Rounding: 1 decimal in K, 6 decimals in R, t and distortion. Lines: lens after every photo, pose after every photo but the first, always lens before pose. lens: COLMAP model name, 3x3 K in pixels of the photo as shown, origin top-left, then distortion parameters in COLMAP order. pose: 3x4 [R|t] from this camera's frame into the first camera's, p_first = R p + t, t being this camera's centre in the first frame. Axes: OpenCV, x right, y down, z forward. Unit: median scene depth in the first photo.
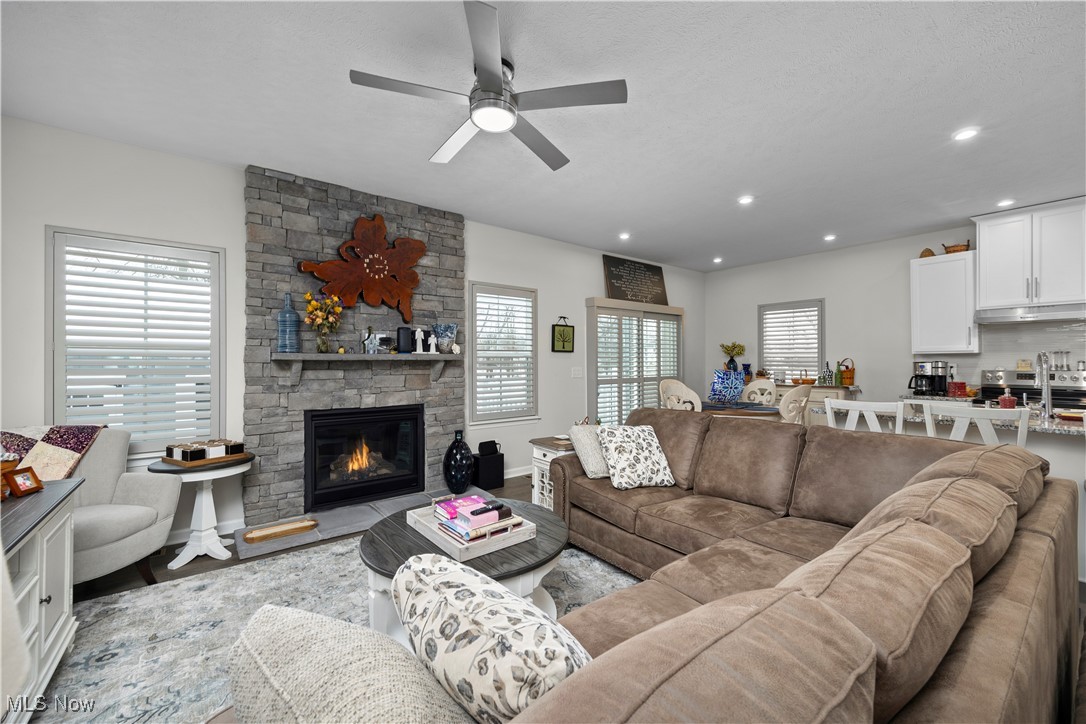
lens RADIAL K [[434.8, 0, 545.8], [0, 434.8, 361.1], [0, 0, 1]] dist [0.006824, -0.000812]
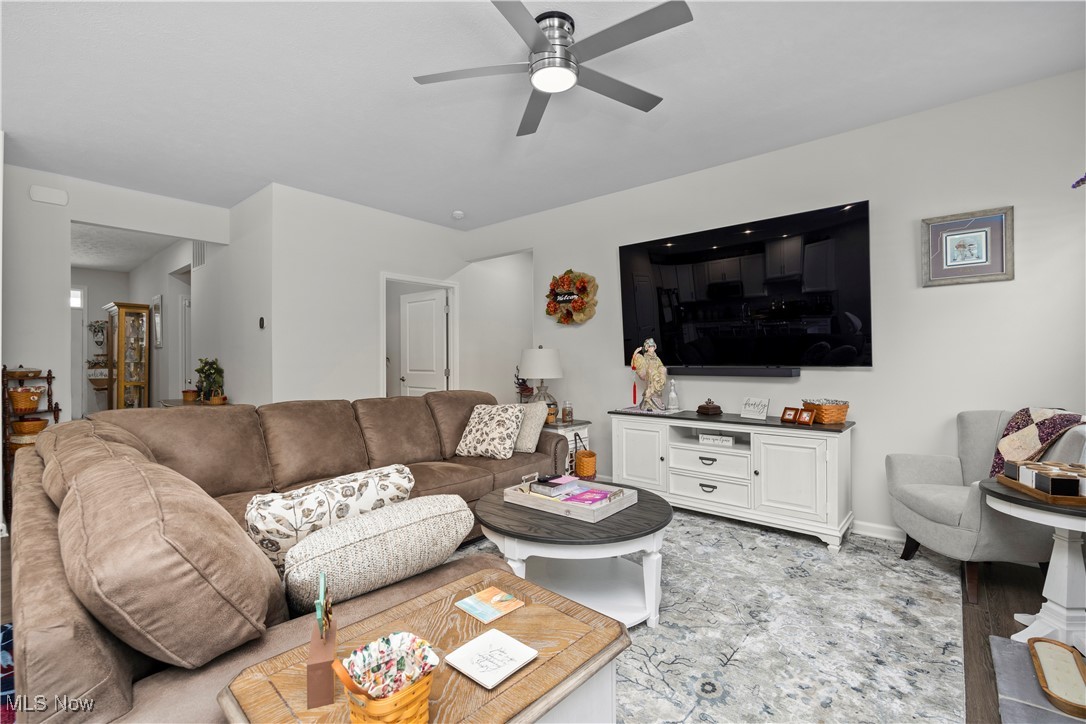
lens RADIAL K [[478.9, 0, 537.7], [0, 478.9, 367.3], [0, 0, 1]] dist [-0.016420, 0.001162]
pose [[-0.980867, 0.006288, -0.194579, 0.062584], [0.004012, 0.999919, 0.012090, 0.025105], [0.194640, 0.011078, -0.980812, 1.083814]]
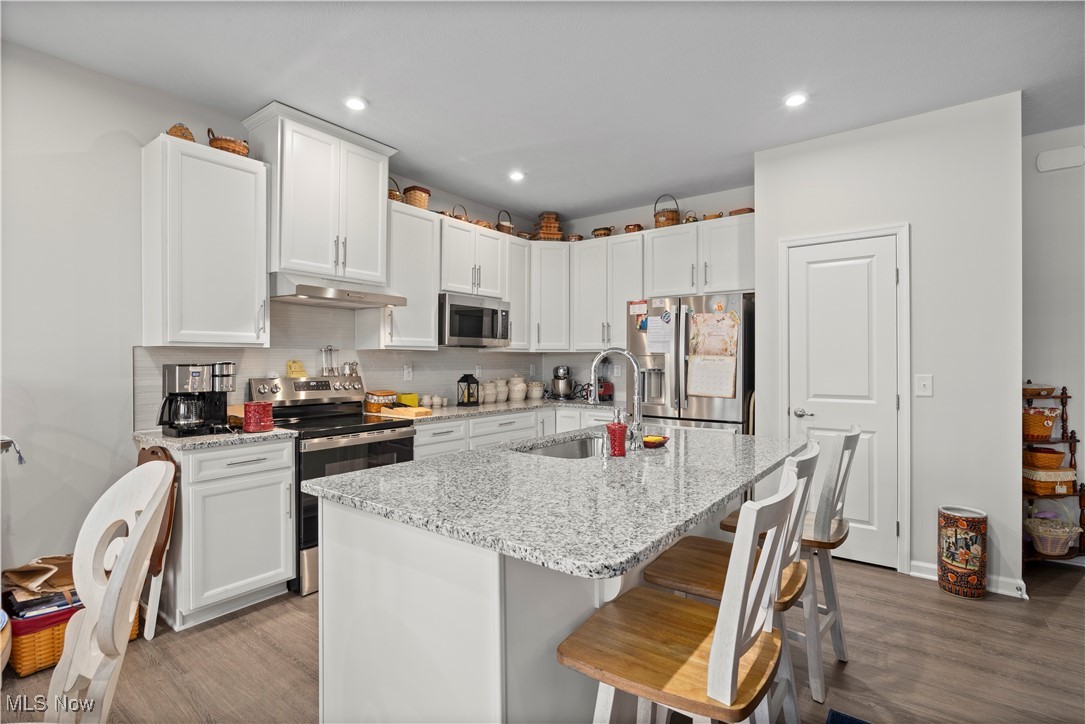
lens RADIAL K [[520.2, 0, 546.9], [0, 520.2, 359.6], [0, 0, 1]] dist [-0.011210, 0.000710]
pose [[-0.257063, 0.006495, 0.966373, 0.284358], [0.000470, 0.999978, -0.006596, 0.000873], [-0.966395, -0.001241, -0.257060, 0.931550]]
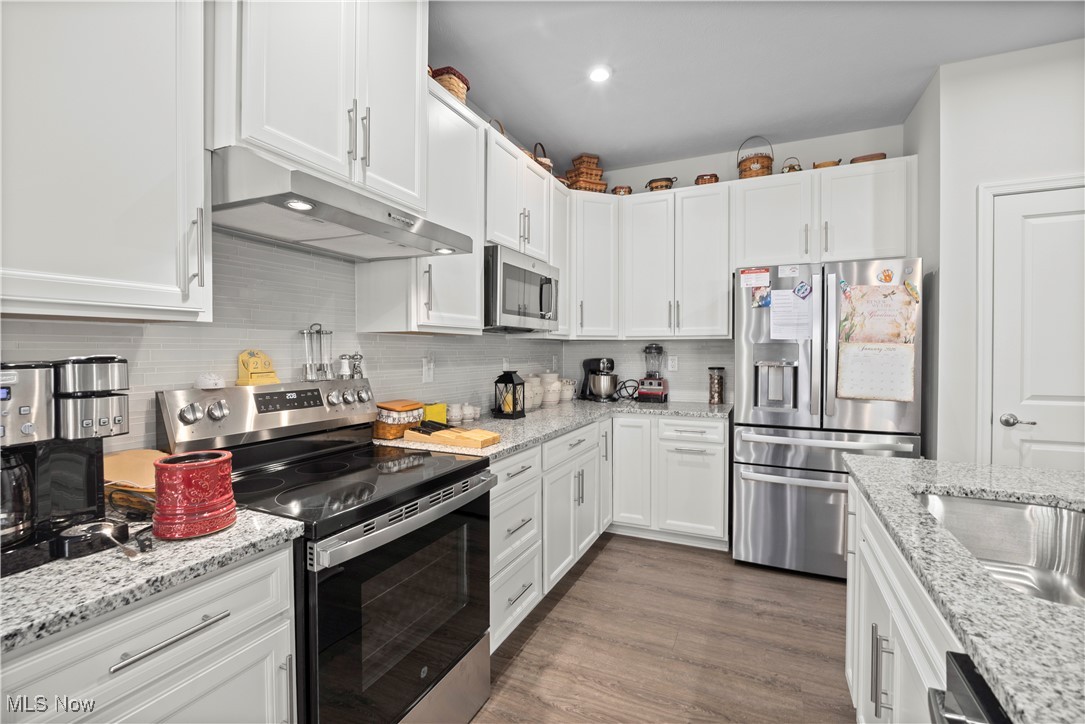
lens RADIAL K [[478.4, 0, 542.8], [0, 478.4, 358.6], [0, 0, 1]] dist [-0.016420, 0.001162]
pose [[-0.447196, -0.008368, 0.894397, 0.751182], [0.004384, 0.999924, 0.011548, -0.001187], [-0.894425, 0.009085, -0.447125, 1.074170]]
